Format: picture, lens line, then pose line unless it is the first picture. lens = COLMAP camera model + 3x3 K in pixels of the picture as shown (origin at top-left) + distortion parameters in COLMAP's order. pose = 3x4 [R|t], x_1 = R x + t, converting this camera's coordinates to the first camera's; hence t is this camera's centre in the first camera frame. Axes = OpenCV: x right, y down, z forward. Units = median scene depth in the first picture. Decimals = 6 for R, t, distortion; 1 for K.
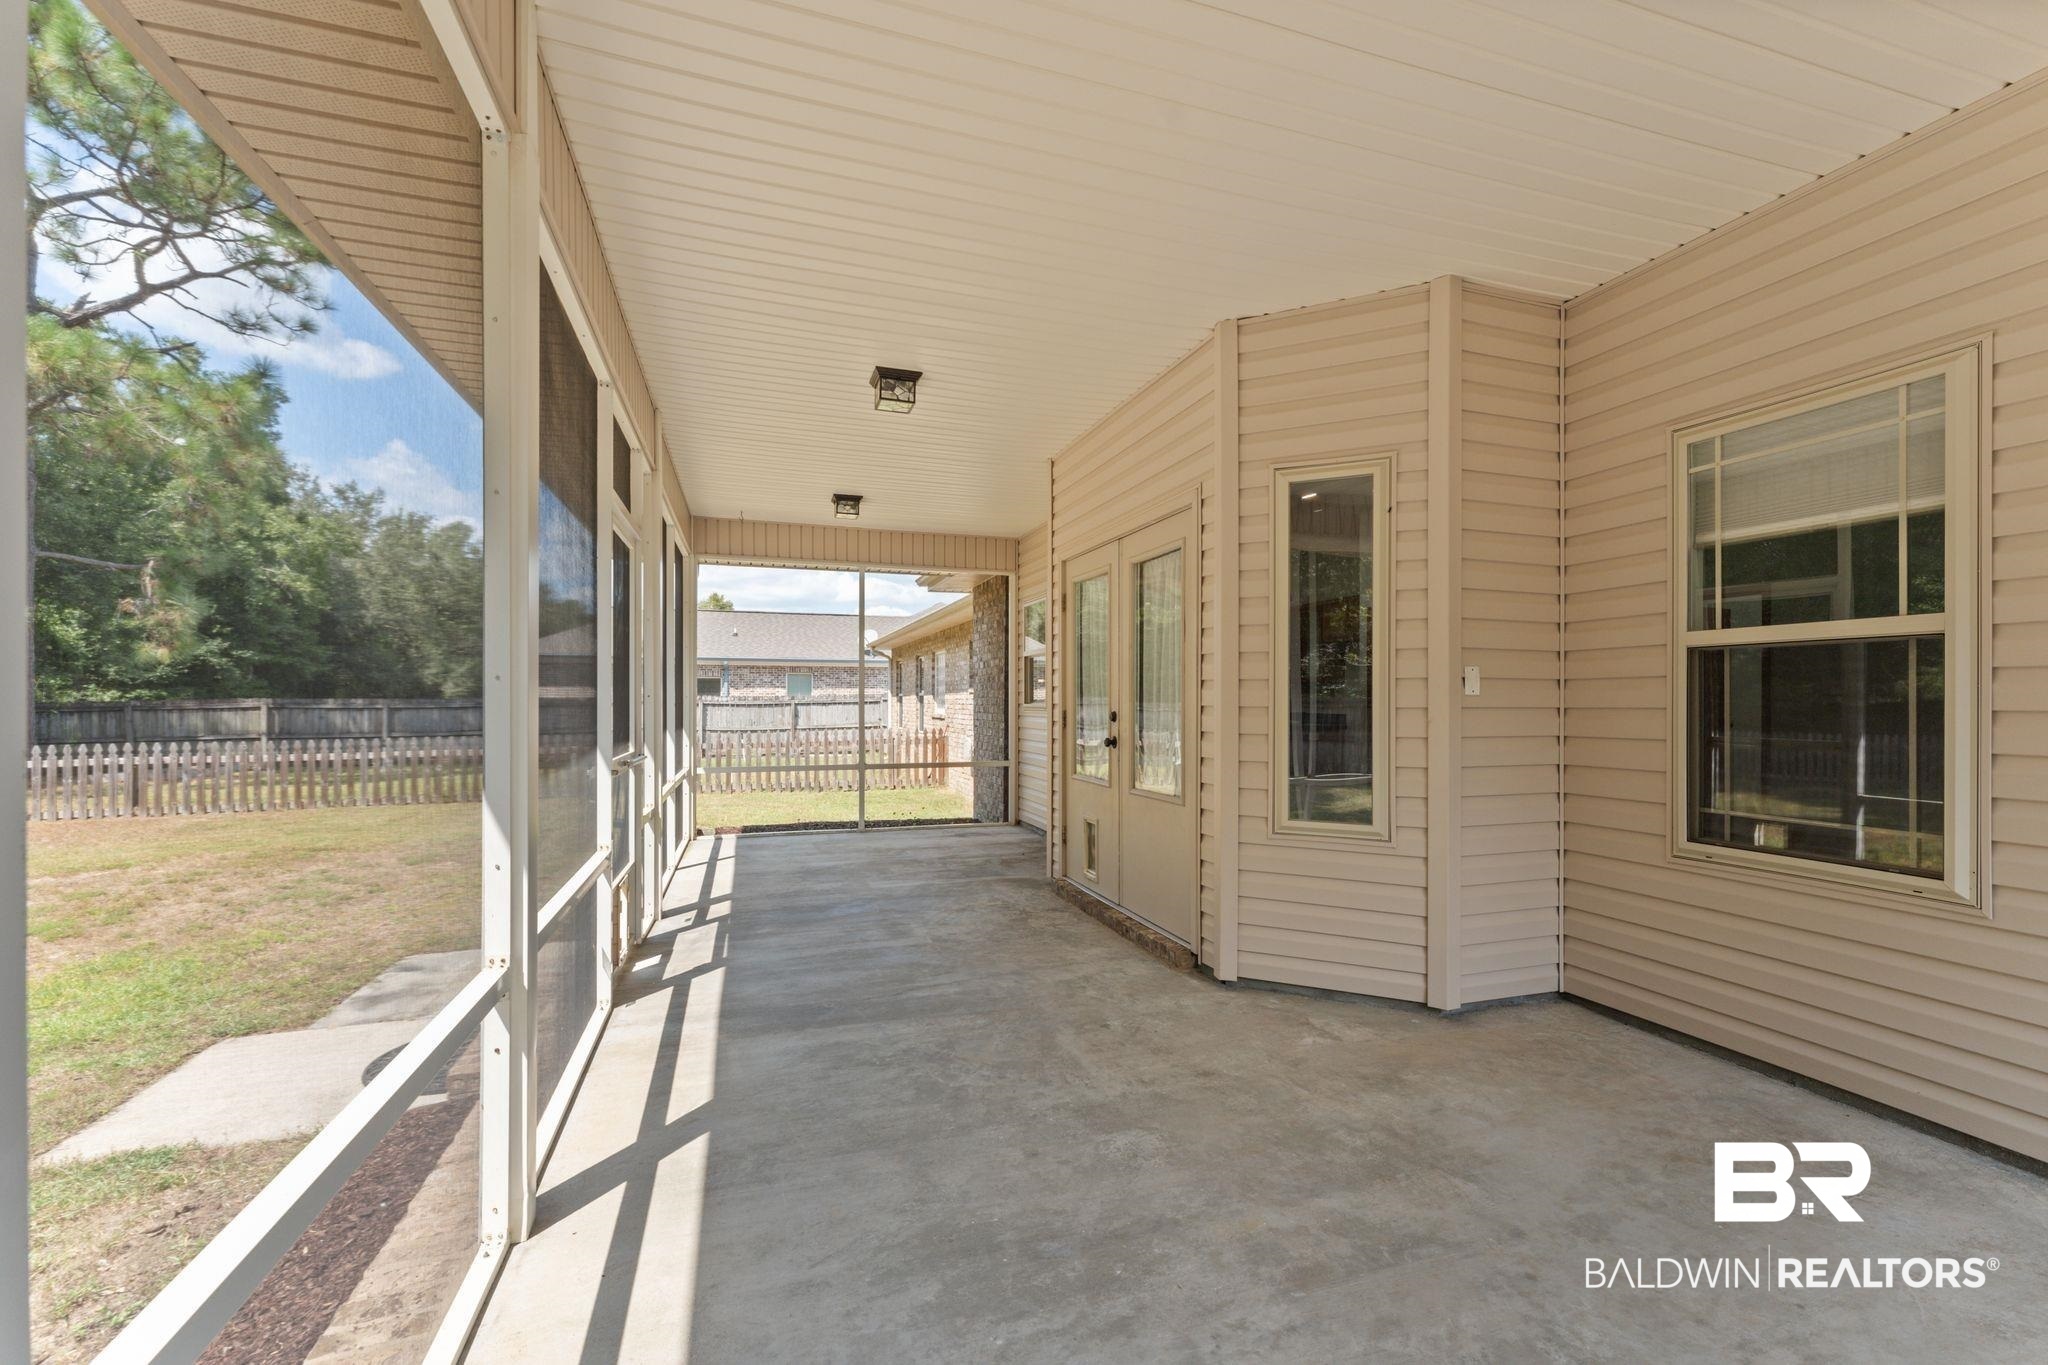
lens RADIAL K [[846.3, 0, 1033.9], [0, 846.3, 687.8], [0, 0, 1]] dist [0.000337, -0.000002]
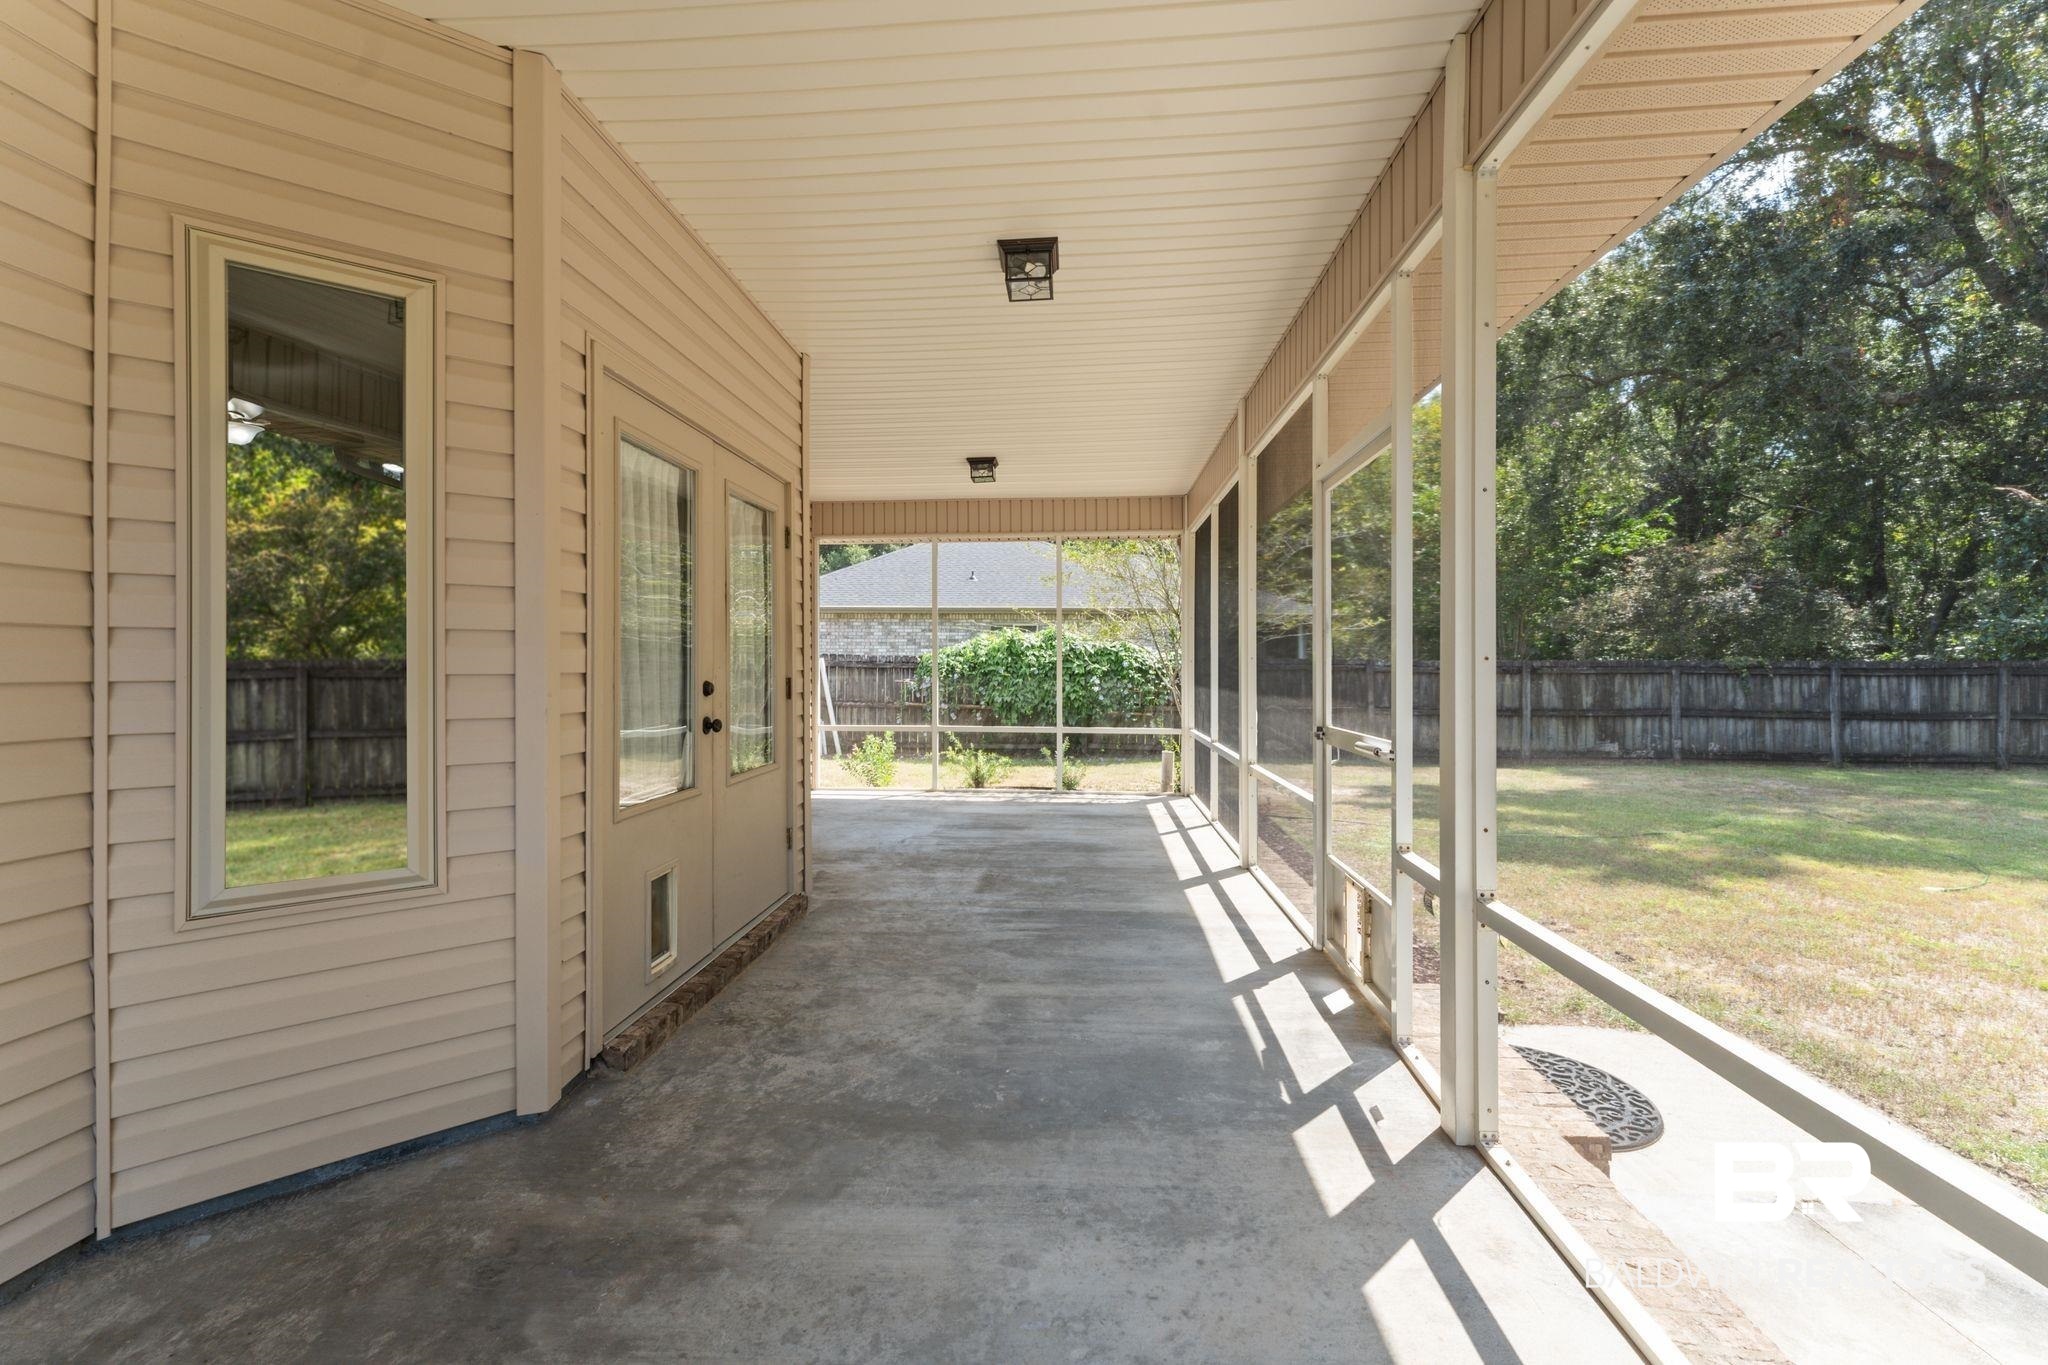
lens RADIAL K [[846.3, 0, 1021.1], [0, 846.3, 676.5], [0, 0, 1]] dist [0.000337, -0.000002]
pose [[-0.922556, -0.010236, 0.385727, -0.474696], [-0.011024, 0.999939, 0.000168, 0.025969], [-0.385705, -0.004097, -0.922613, 1.796334]]
